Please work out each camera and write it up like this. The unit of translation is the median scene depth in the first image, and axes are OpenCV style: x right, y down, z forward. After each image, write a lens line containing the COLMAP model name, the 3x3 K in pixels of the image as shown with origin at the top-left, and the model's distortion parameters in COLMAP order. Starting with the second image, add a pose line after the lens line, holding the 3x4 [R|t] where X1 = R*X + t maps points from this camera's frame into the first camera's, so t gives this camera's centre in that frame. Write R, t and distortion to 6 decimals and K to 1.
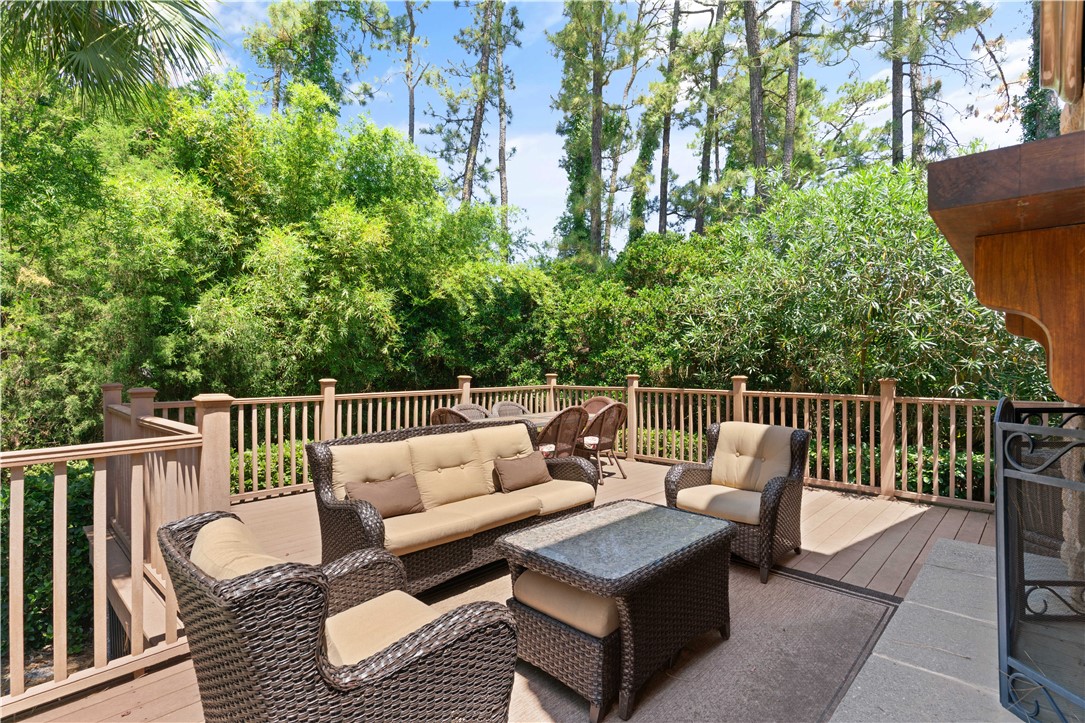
lens RADIAL K [[526.3, 0, 531.9], [0, 526.3, 368.2], [0, 0, 1]] dist [0.003851, -0.001320]
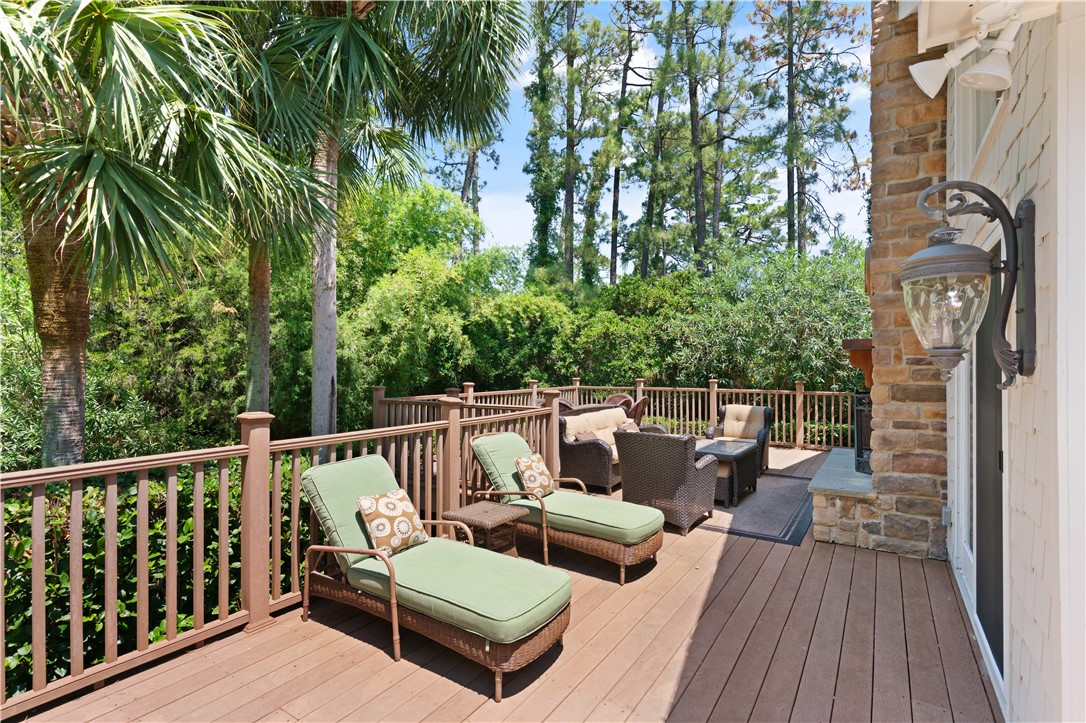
lens RADIAL K [[526.8, 0, 535.8], [0, 526.8, 362.6], [0, 0, 1]] dist [0.003851, -0.001320]
pose [[0.983885, 0.002535, 0.178785, -0.309403], [0.000103, 0.999891, -0.014745, -0.010586], [-0.178803, 0.014525, 0.983778, -0.352023]]
